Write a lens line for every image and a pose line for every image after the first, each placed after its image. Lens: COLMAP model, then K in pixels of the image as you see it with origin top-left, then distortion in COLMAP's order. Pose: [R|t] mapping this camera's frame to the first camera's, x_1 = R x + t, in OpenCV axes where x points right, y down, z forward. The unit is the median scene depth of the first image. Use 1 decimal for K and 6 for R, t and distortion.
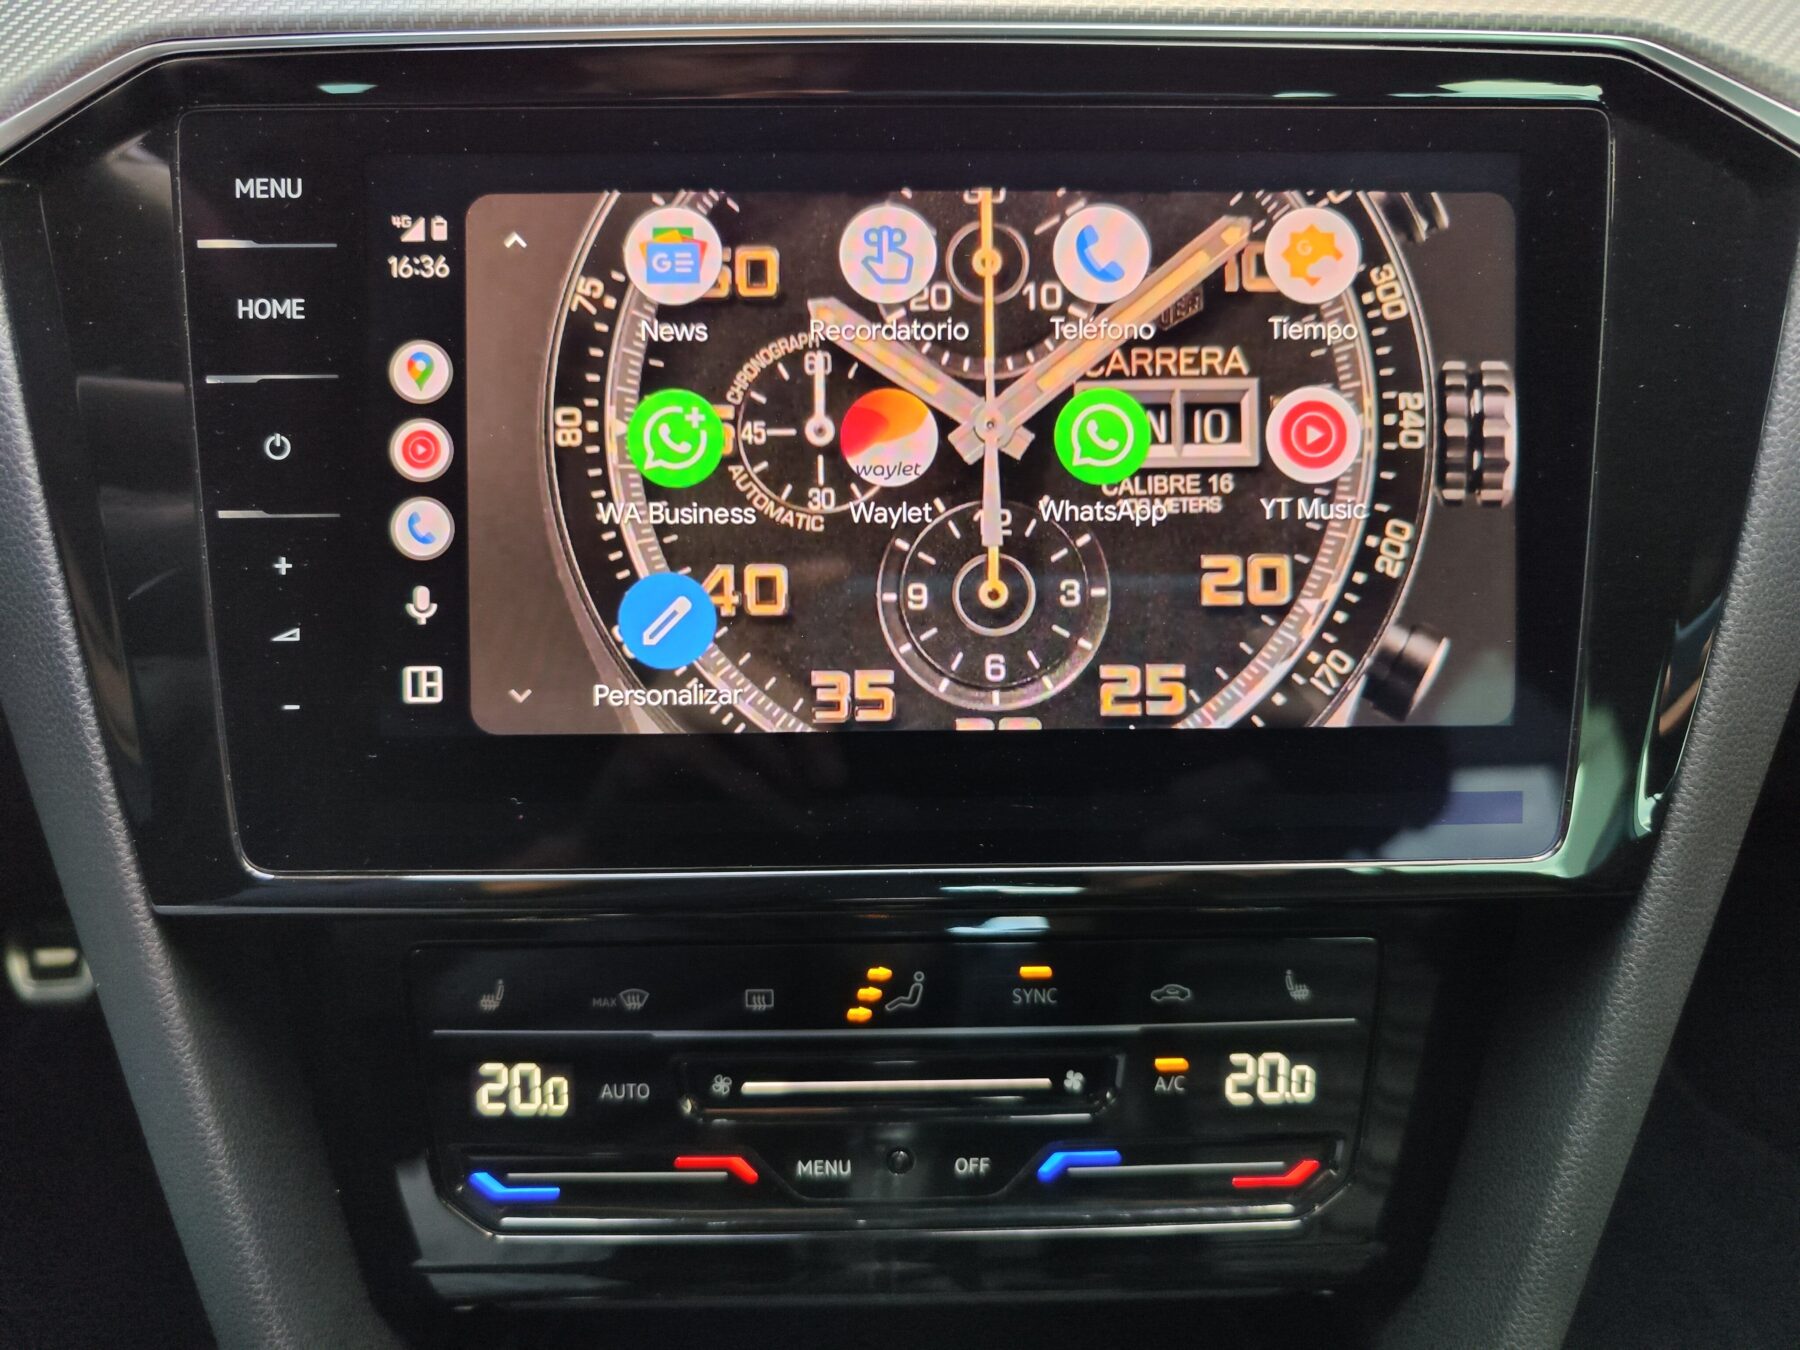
lens RADIAL K [[1232.0, 0, 900.0], [0, 1232.0, 675.0], [0, 0, 1]] dist [-0.004166, -0.000680]
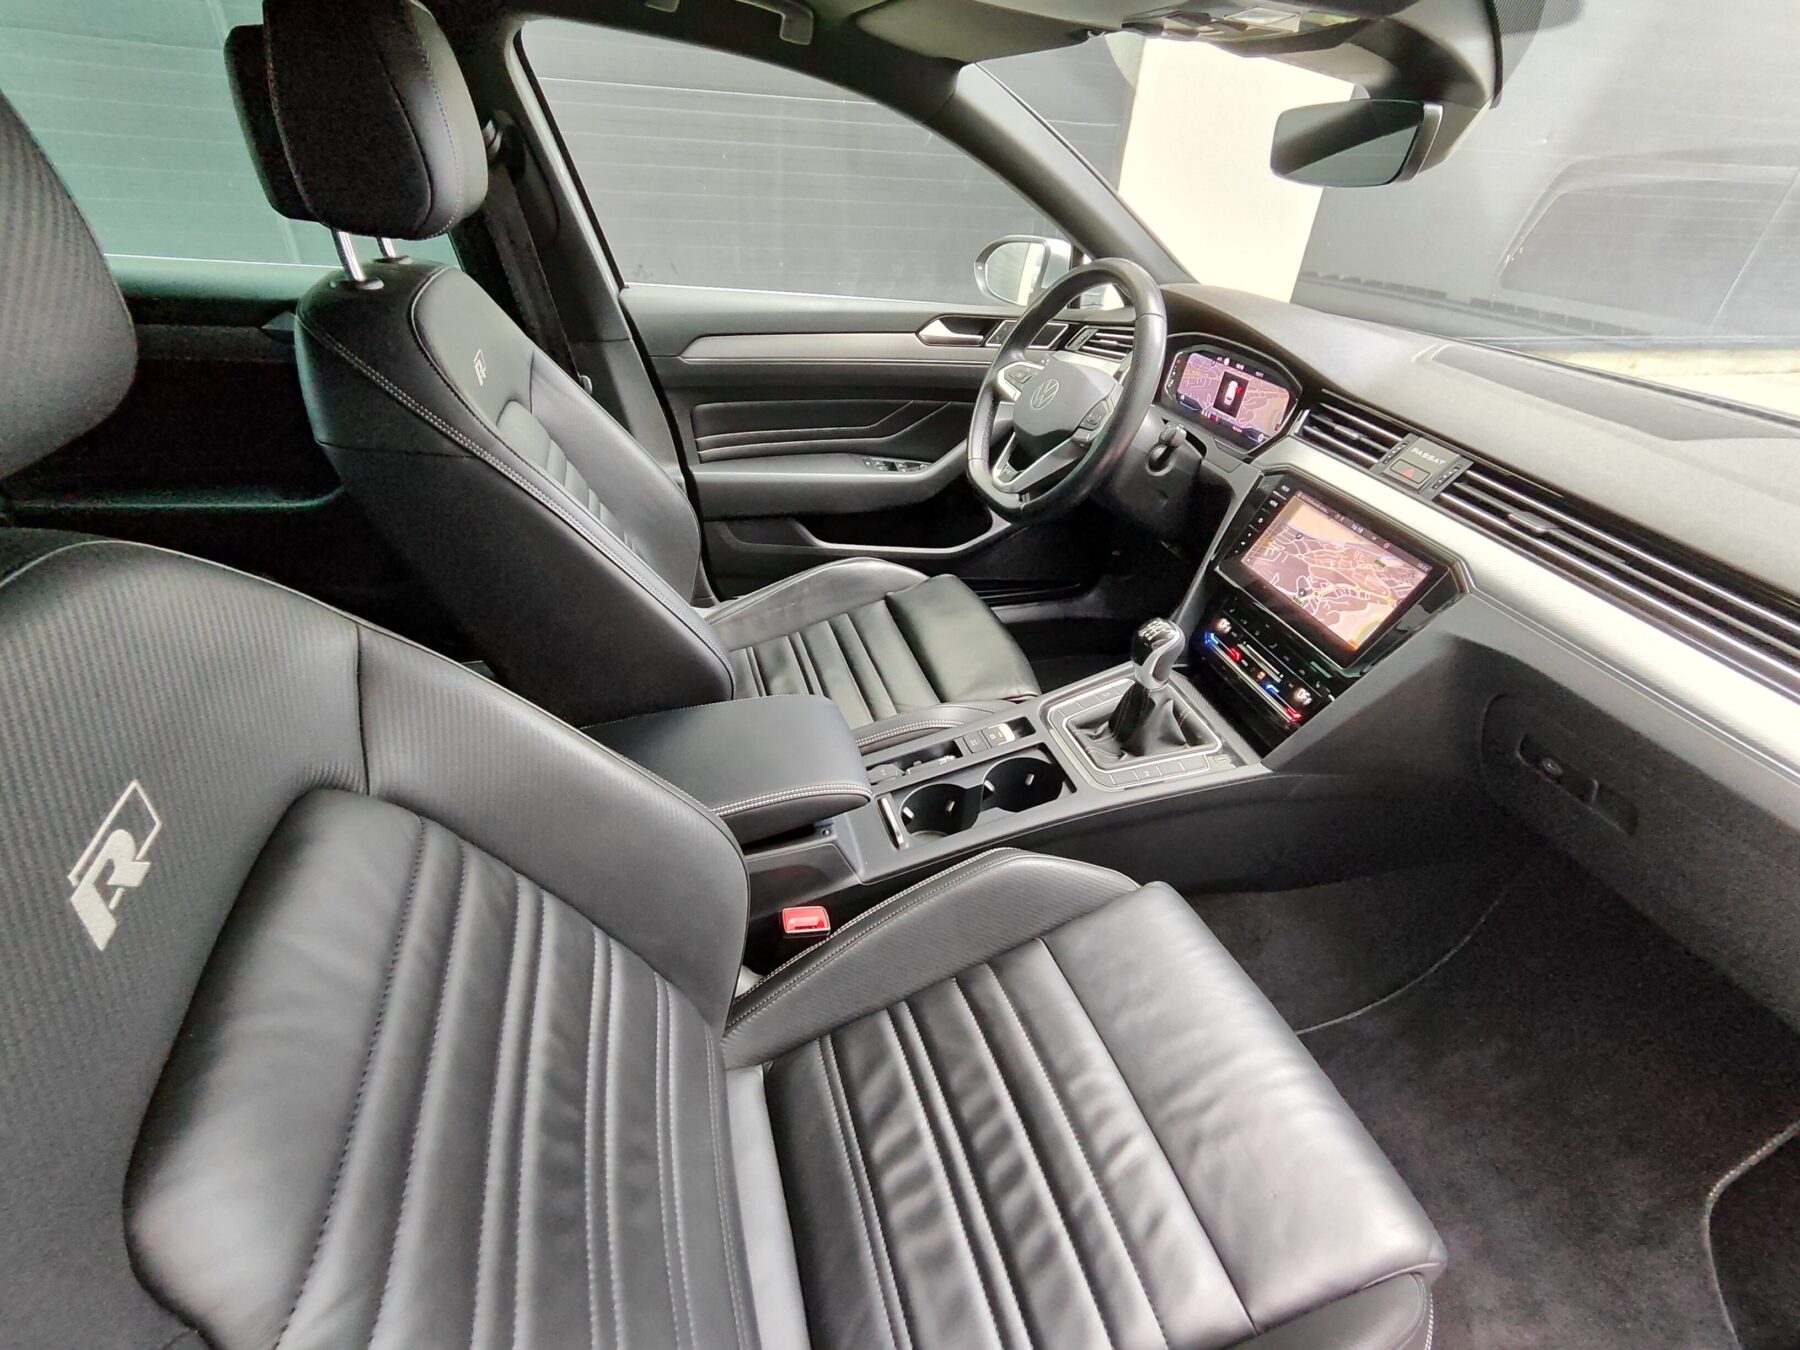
lens RADIAL K [[817.8, 0, 894.8], [0, 817.8, 666.6], [0, 0, 1]] dist [-0.001702, 0.000202]
pose [[0.234994, 0.549974, -0.801440, 3.058438], [-0.537031, 0.760717, 0.364564, -0.127730], [0.810170, 0.344728, 0.474117, -2.506251]]
